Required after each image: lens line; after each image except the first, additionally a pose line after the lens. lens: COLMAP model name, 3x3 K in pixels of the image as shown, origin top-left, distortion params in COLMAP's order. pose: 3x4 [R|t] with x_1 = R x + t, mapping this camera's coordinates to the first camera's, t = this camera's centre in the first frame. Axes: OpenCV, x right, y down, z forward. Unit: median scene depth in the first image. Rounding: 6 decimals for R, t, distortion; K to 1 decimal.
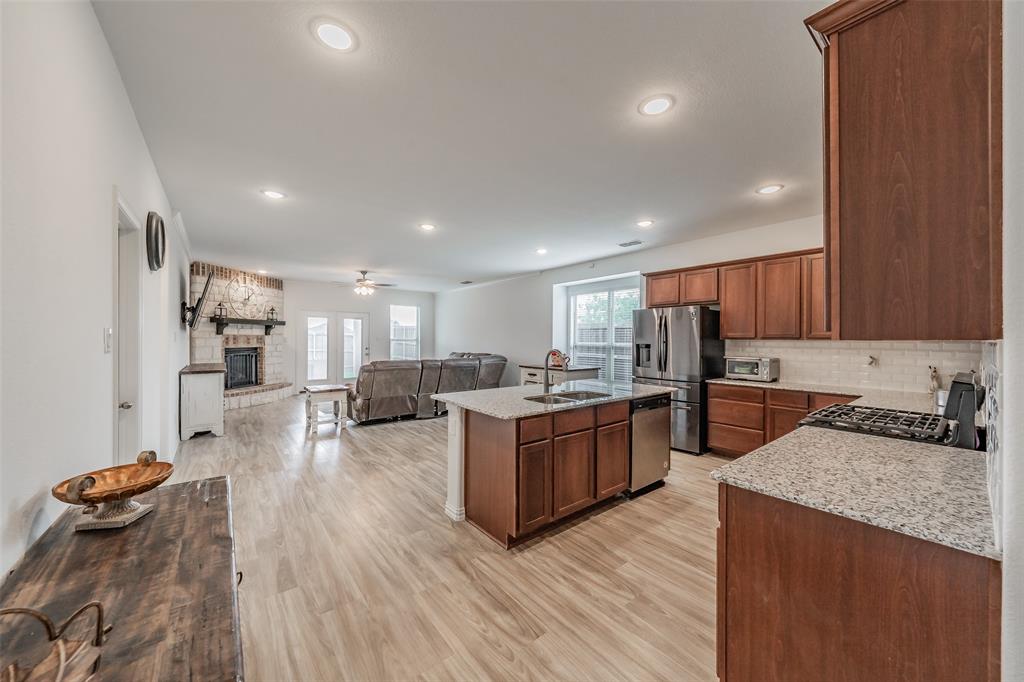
lens RADIAL K [[385.5, 0, 518.8], [0, 385.5, 338.7], [0, 0, 1]] dist [0.000475, -0.000048]
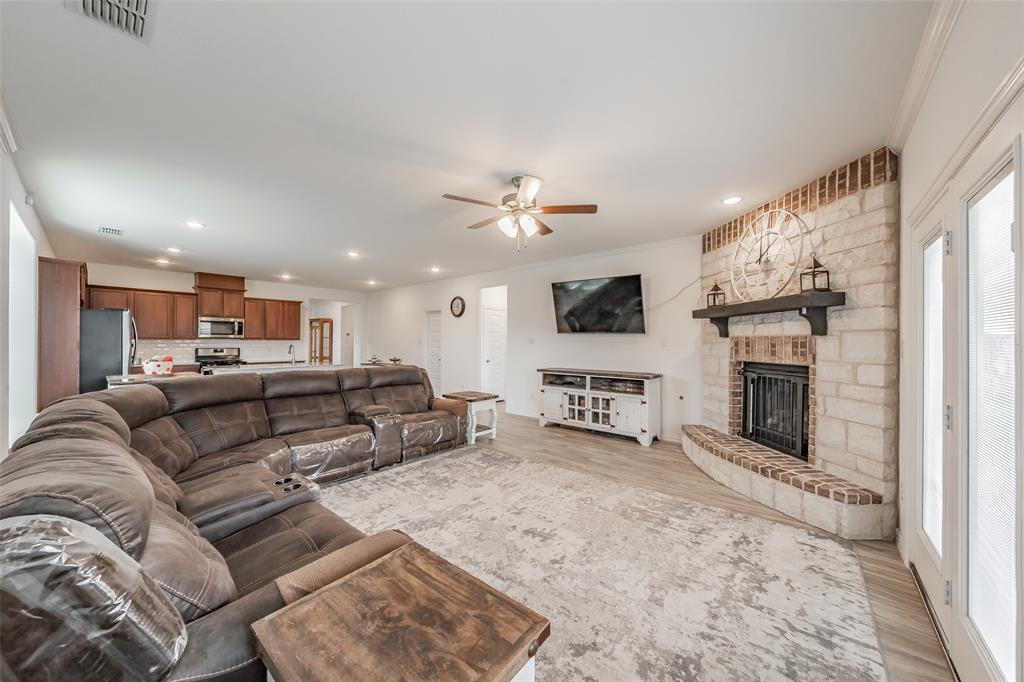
lens RADIAL K [[350.4, 0, 508.3], [0, 350.4, 339.6], [0, 0, 1]] dist [0.000112, 0.000021]
pose [[-0.984083, -0.012954, -0.177238, -0.337713], [-0.011870, 0.999904, -0.007175, 0.000956], [0.177314, -0.004957, -0.984142, 1.426525]]
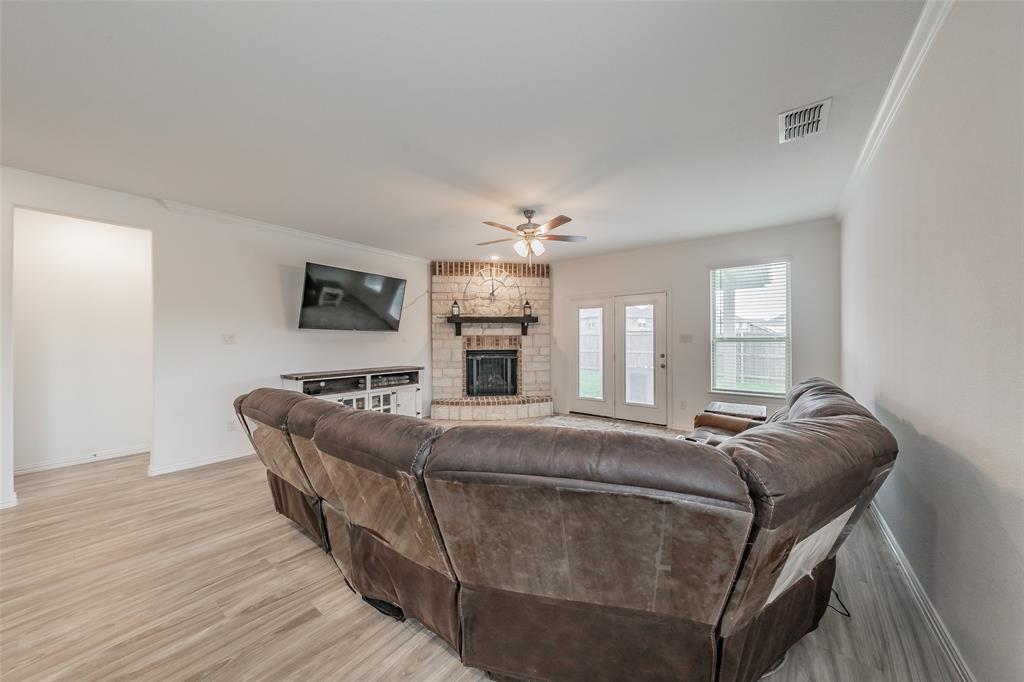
lens RADIAL K [[343.8, 0, 517.4], [0, 343.8, 340.8], [0, 0, 1]] dist [0.000398, -0.000019]
pose [[0.225300, -0.006889, -0.974265, 0.056018], [0.007109, 0.999960, -0.005426, 0.006971], [0.974264, -0.005704, 0.225340, 0.920019]]
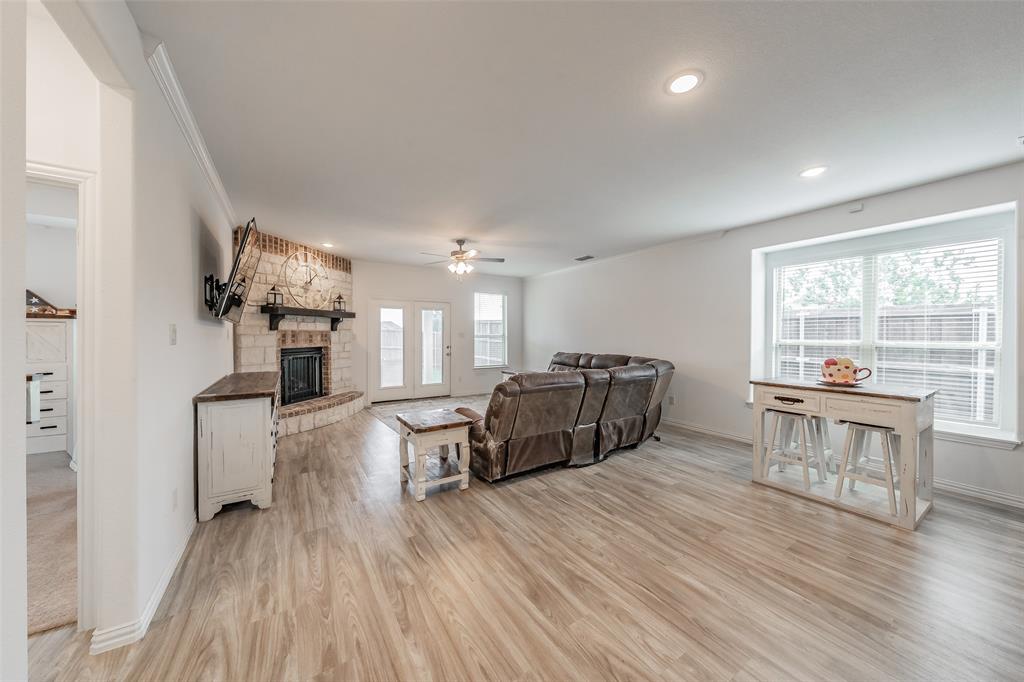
lens RADIAL K [[365.3, 0, 507.6], [0, 365.3, 335.8], [0, 0, 1]] dist [-0.000788, -0.000046]
pose [[0.993150, -0.003326, -0.116800, -0.250795], [0.004043, 0.999974, 0.005903, -0.002363], [0.116778, -0.006334, 0.993138, 0.357509]]
